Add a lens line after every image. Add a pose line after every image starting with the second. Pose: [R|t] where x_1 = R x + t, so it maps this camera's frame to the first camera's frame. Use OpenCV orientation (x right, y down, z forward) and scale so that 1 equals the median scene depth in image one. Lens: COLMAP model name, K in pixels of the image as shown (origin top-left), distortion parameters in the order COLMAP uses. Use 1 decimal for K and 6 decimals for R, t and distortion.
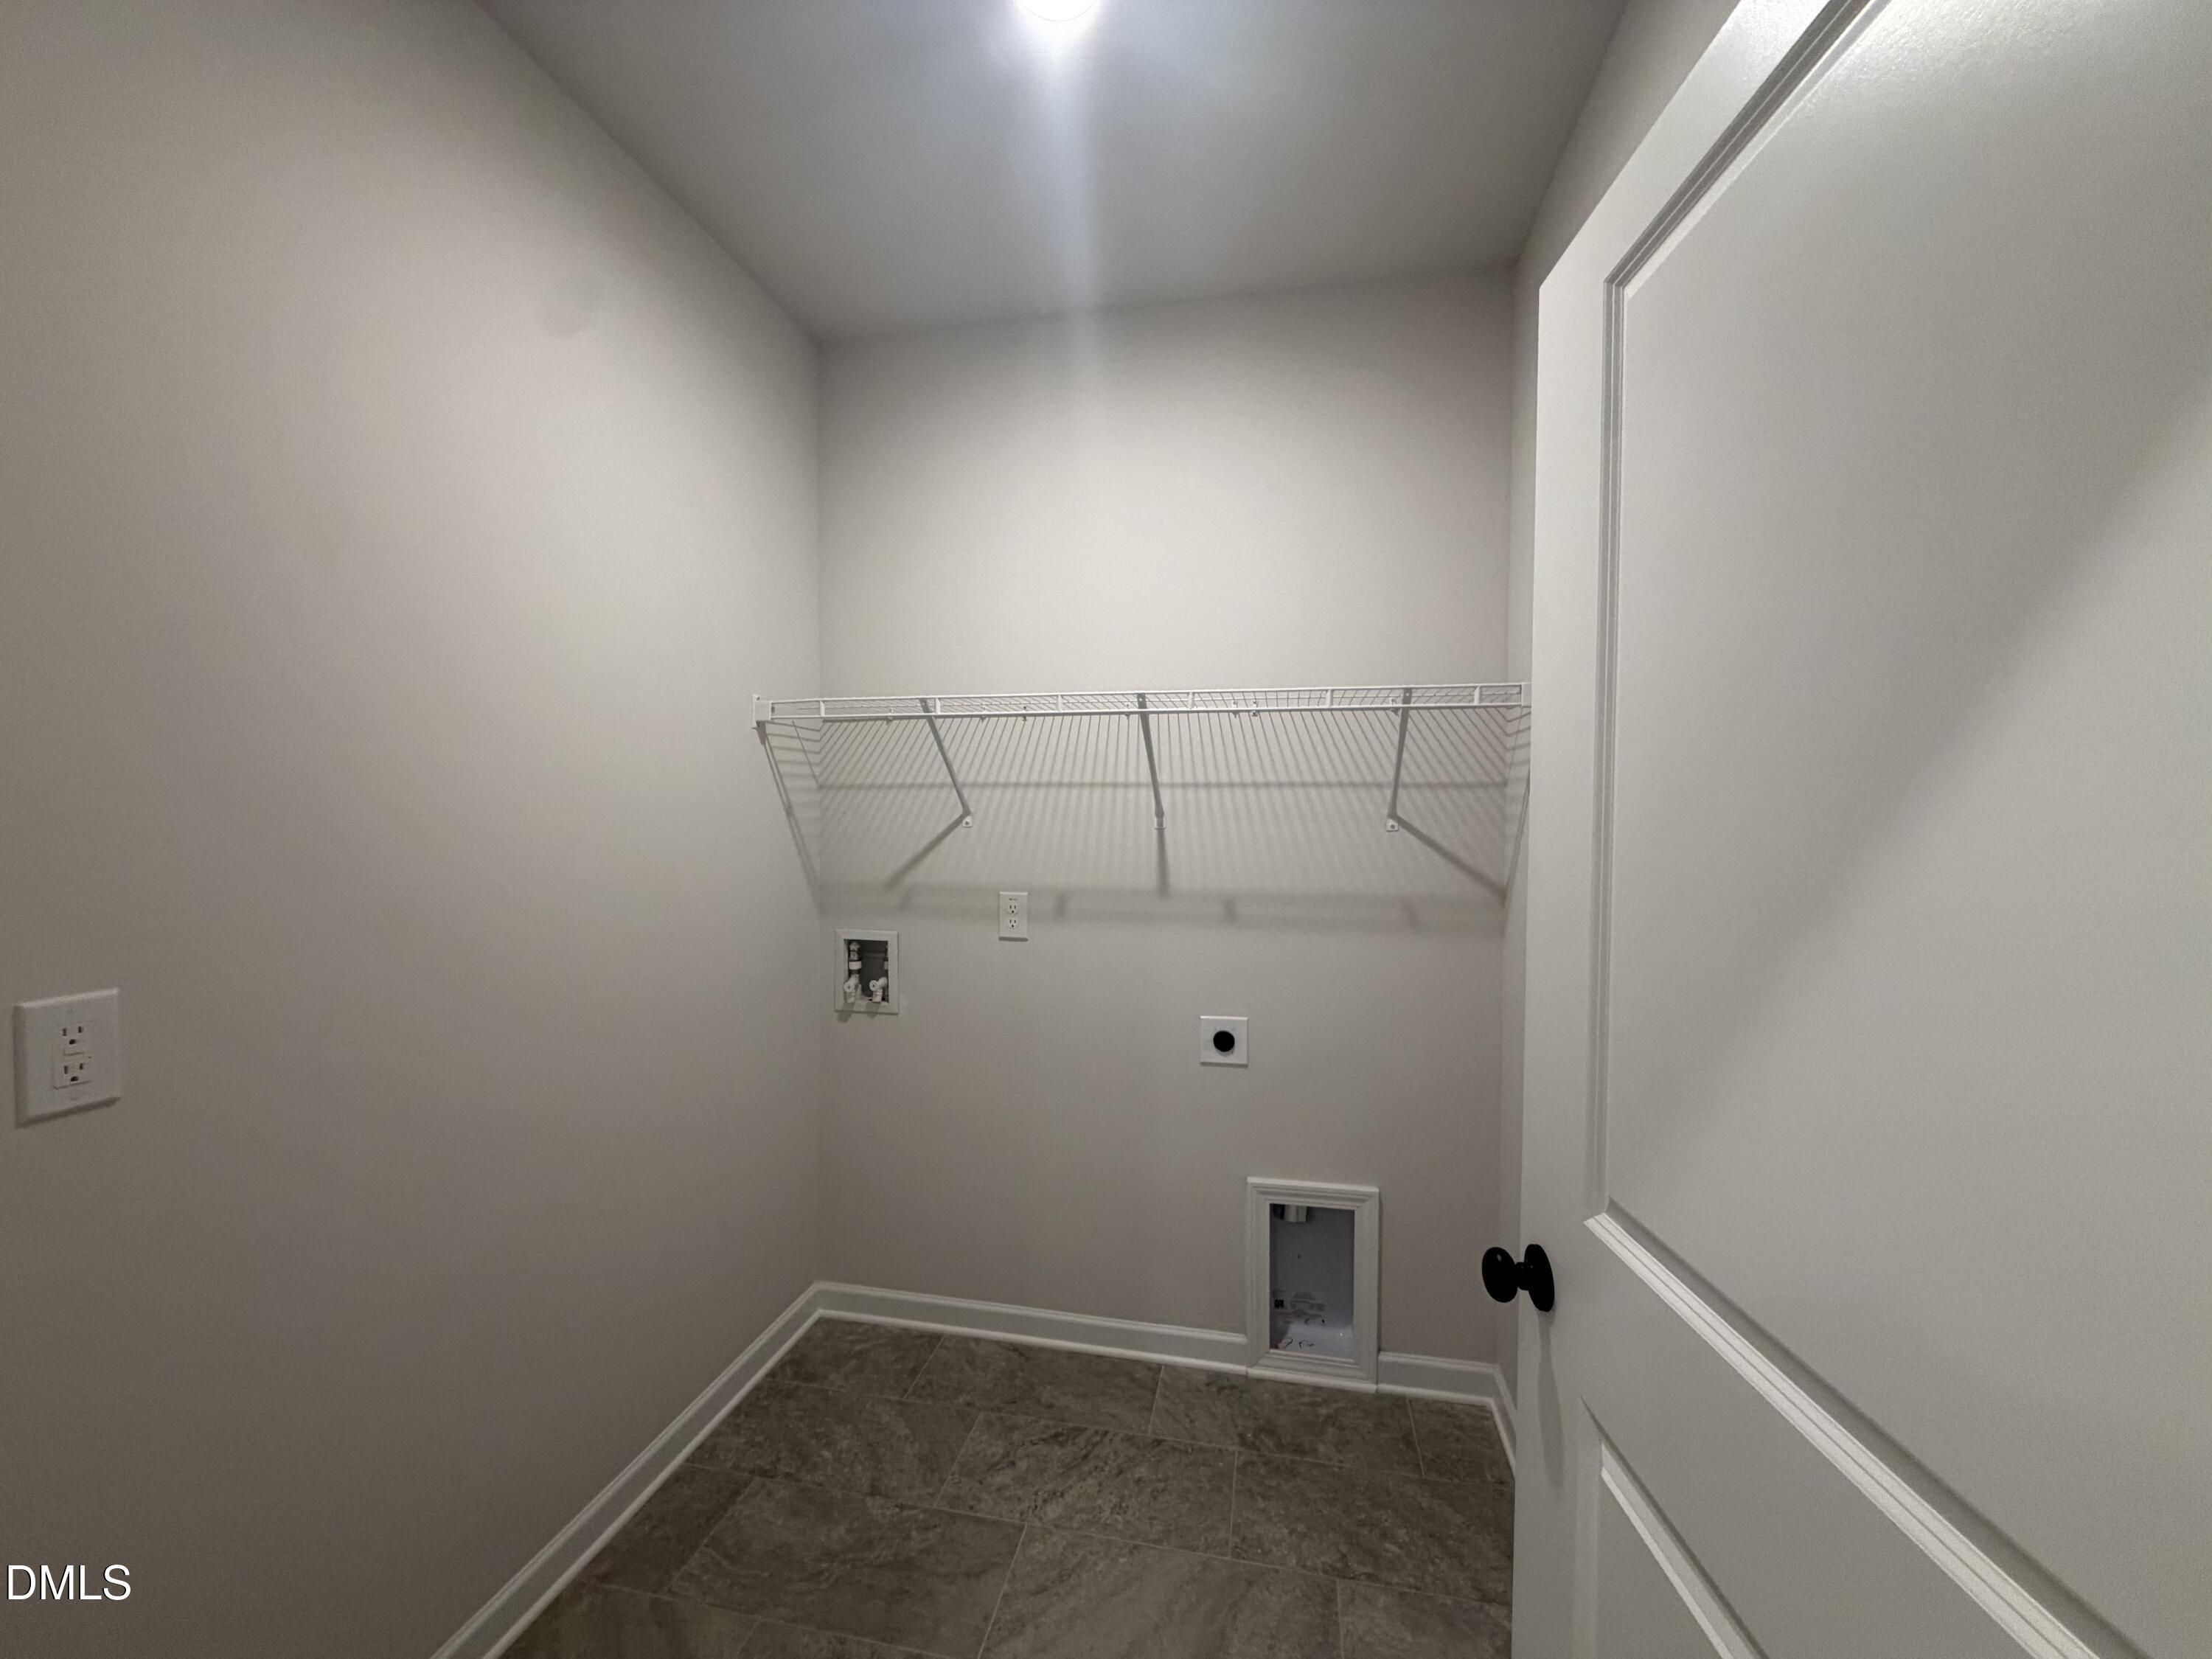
lens RADIAL K [[888.4, 0, 1106.0], [0, 888.4, 829.5], [0, 0, 1]] dist [0.001114, 0.000088]
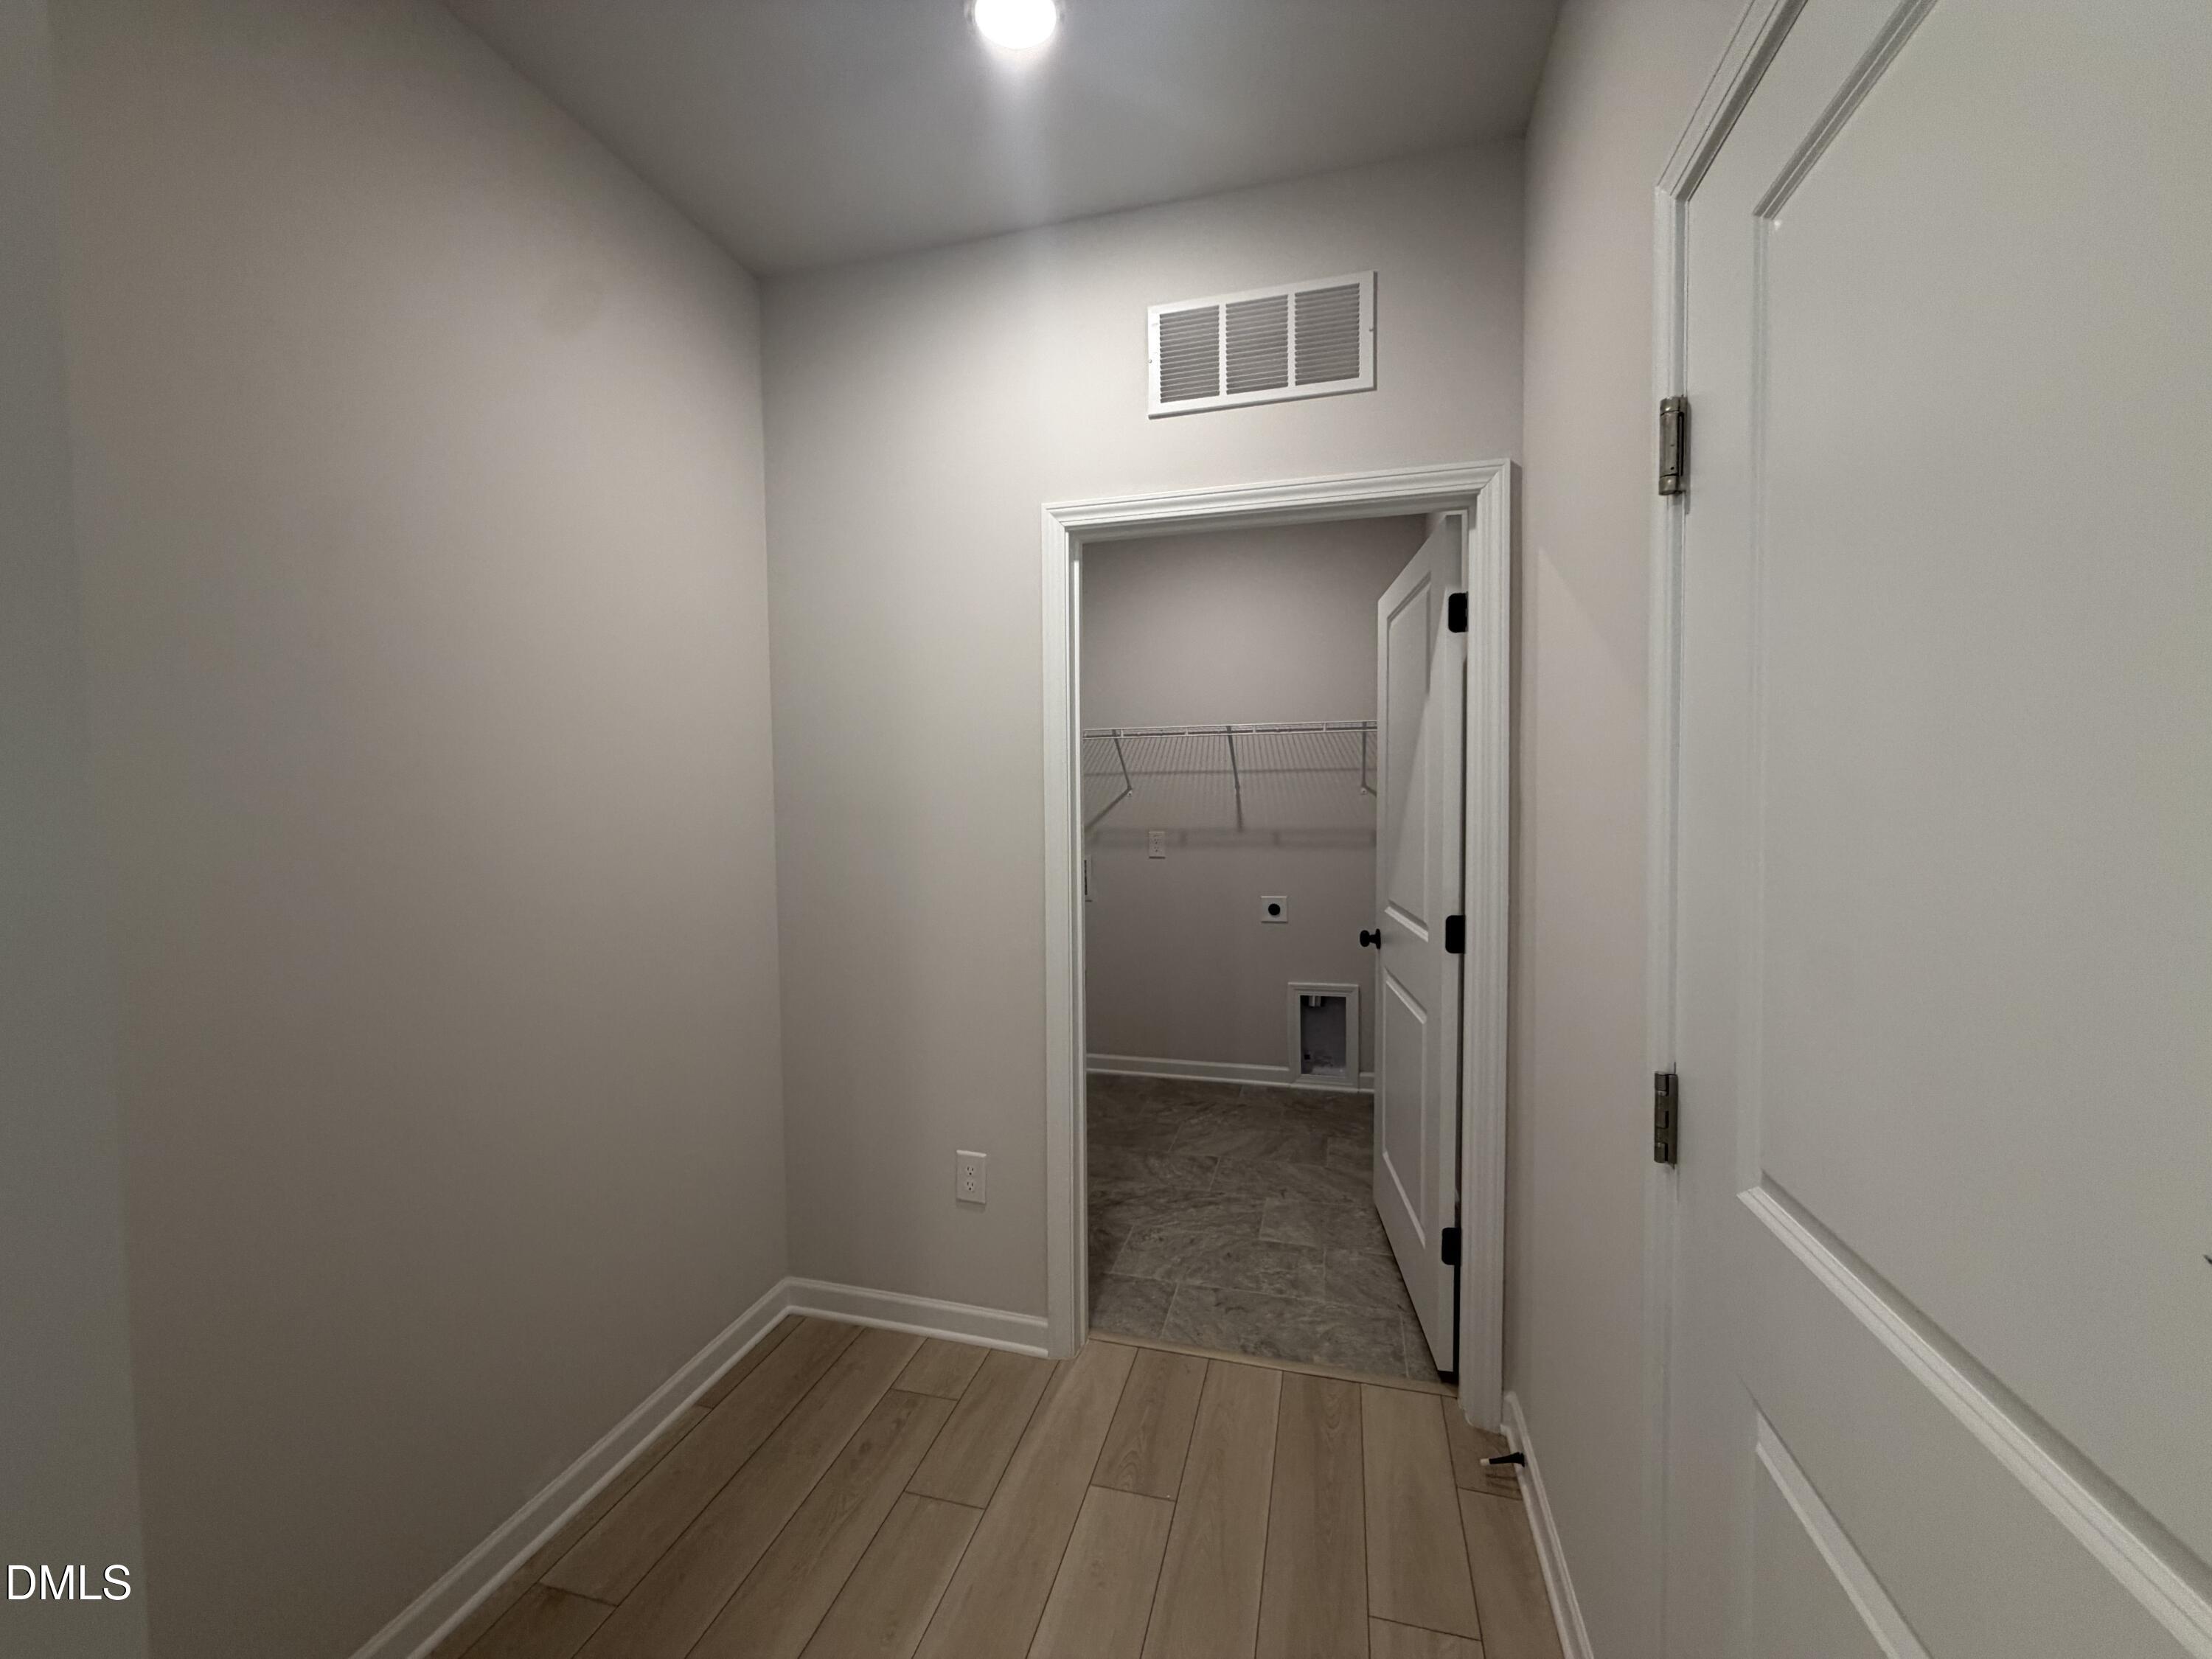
lens RADIAL K [[872.3, 0, 1106.0], [0, 872.3, 829.5], [0, 0, 1]] dist [0.000576, 0.000030]
pose [[0.997771, -0.015870, -0.064813, -0.096904], [0.017592, 0.999505, 0.026077, 0.018450], [0.064367, -0.027159, 0.997557, -0.833937]]
